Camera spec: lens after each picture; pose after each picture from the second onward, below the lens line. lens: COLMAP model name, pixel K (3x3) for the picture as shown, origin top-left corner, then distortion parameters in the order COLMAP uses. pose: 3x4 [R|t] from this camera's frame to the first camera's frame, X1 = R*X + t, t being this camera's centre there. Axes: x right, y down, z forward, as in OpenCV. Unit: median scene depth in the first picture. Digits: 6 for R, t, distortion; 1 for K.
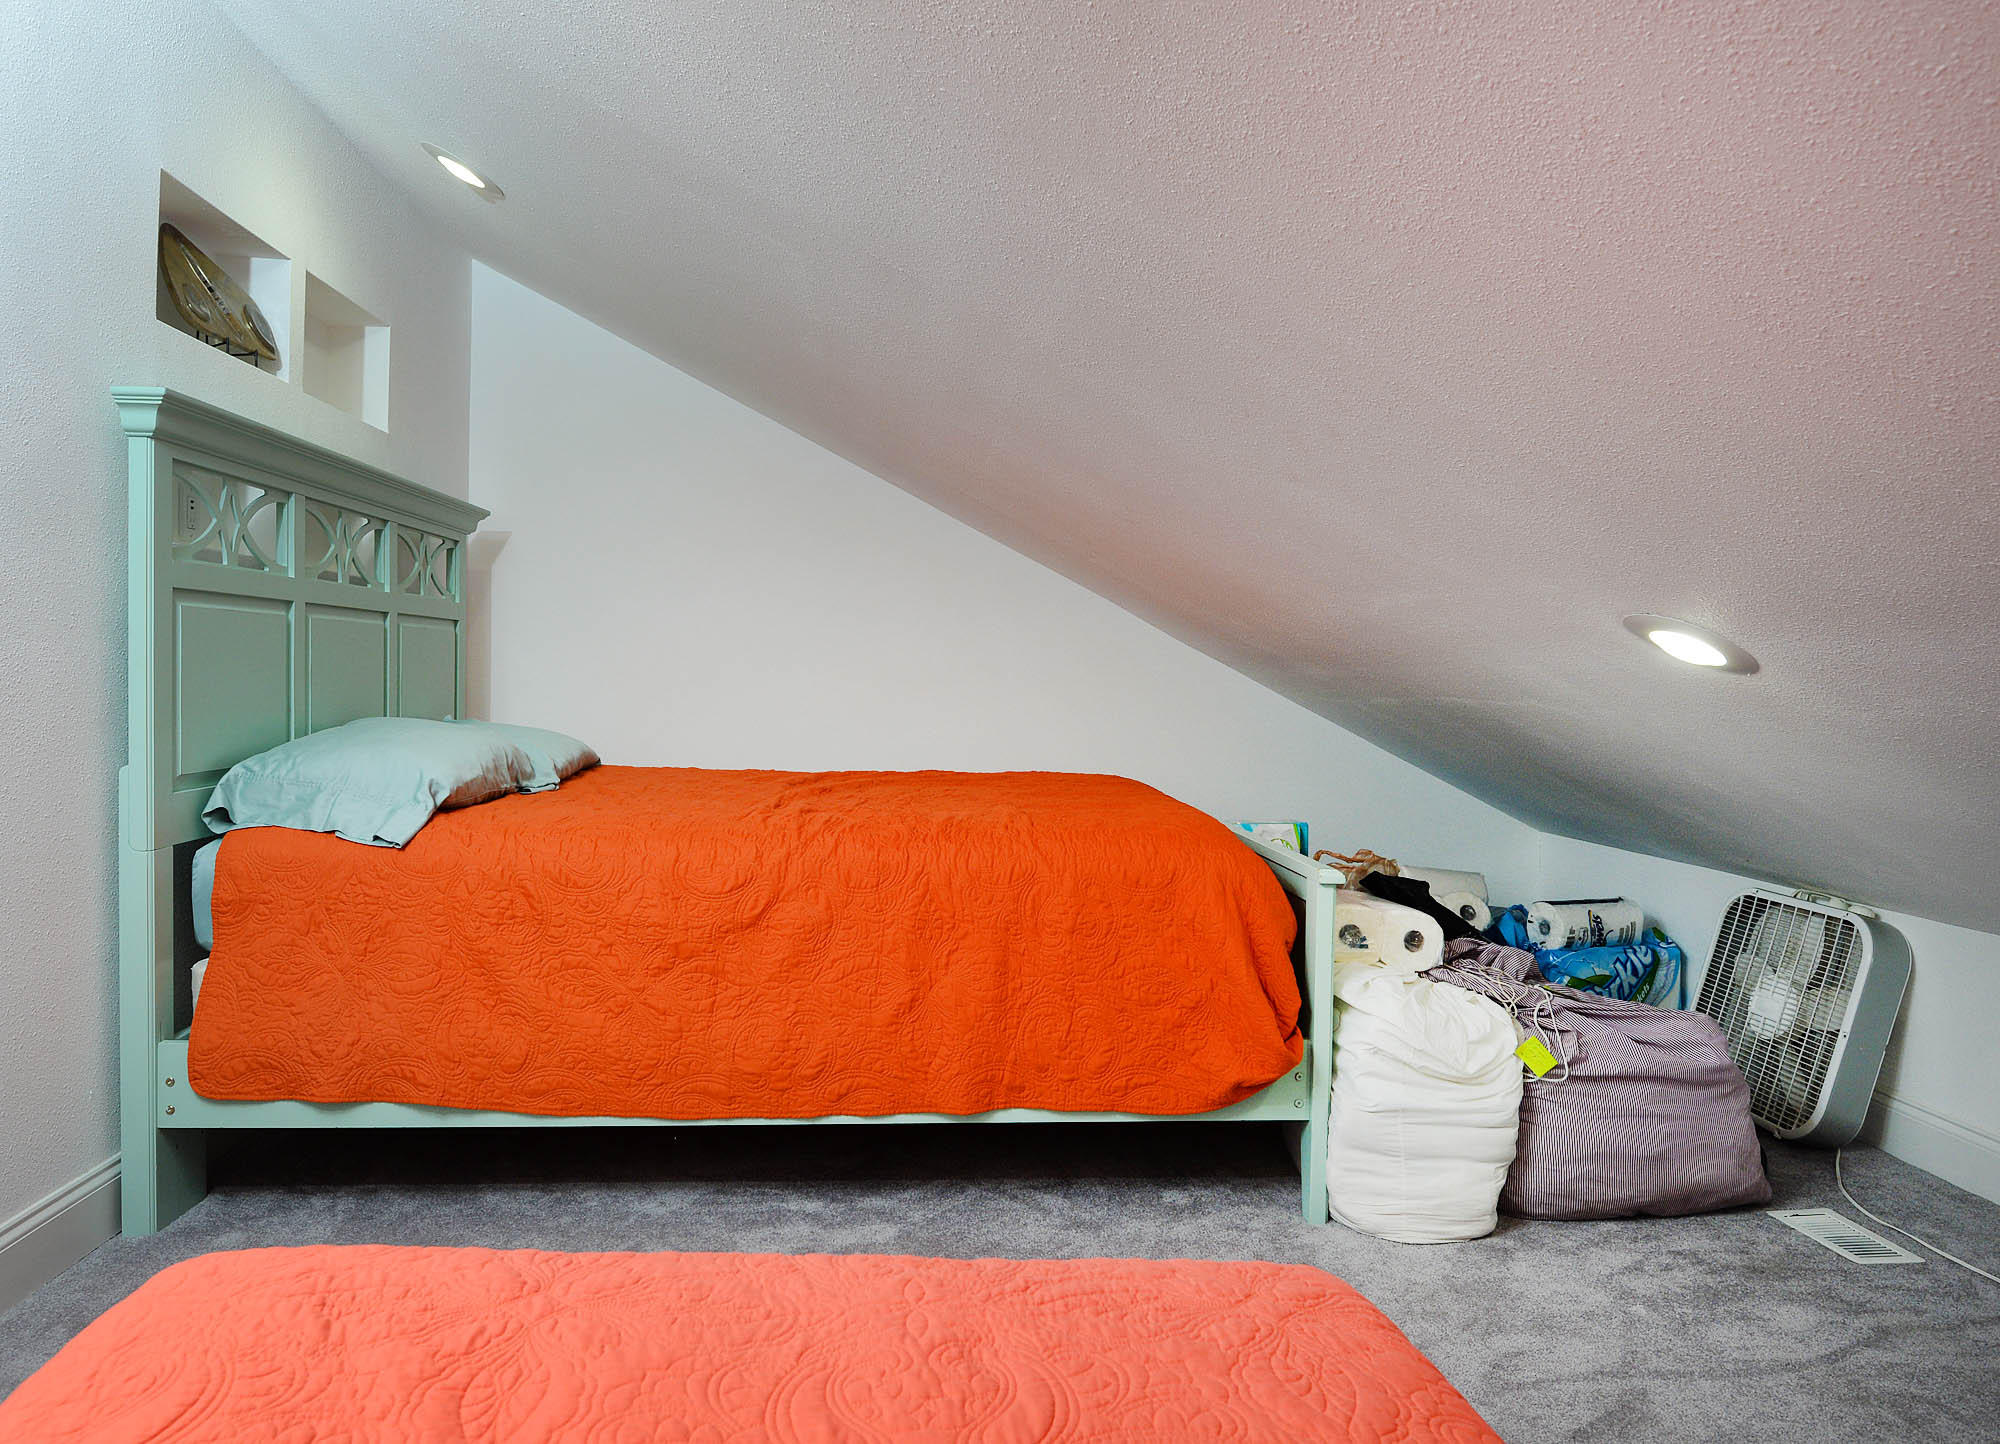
lens RADIAL K [[1337.4, 0, 1000.0], [0, 1337.4, 722.0], [0, 0, 1]] dist [0.031681, -0.045802]
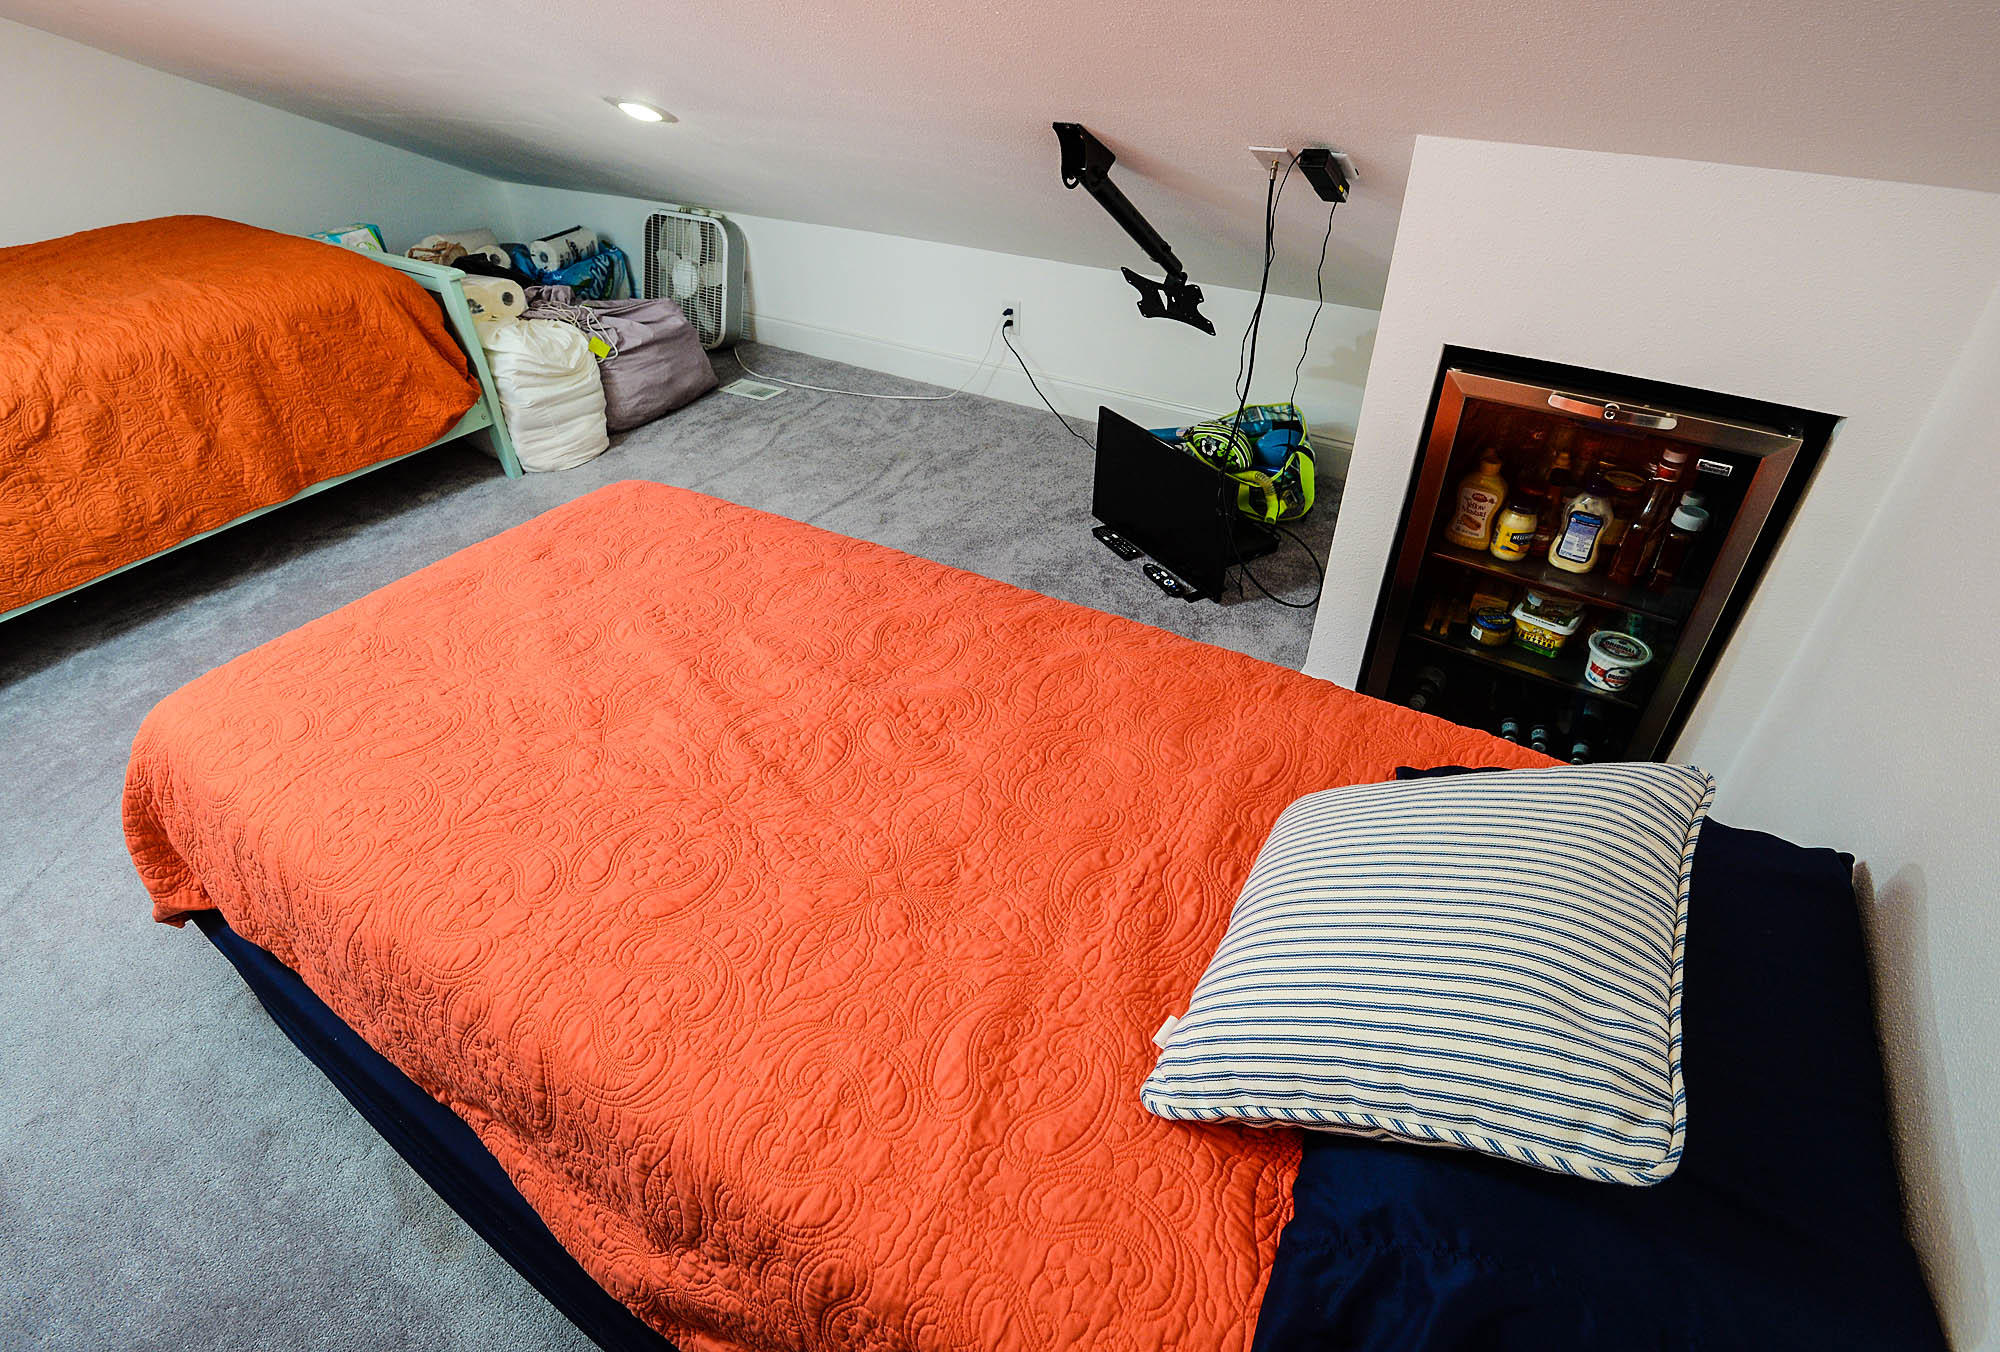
lens RADIAL K [[952.5, 0, 1000.0], [0, 952.5, 676.0], [0, 0, 1]] dist [-0.040573, -0.007007]
pose [[0.624972, -0.496811, 0.602153, -0.245716], [0.050936, 0.795660, 0.603598, -0.135876], [-0.778983, -0.346561, 0.522571, -0.235788]]
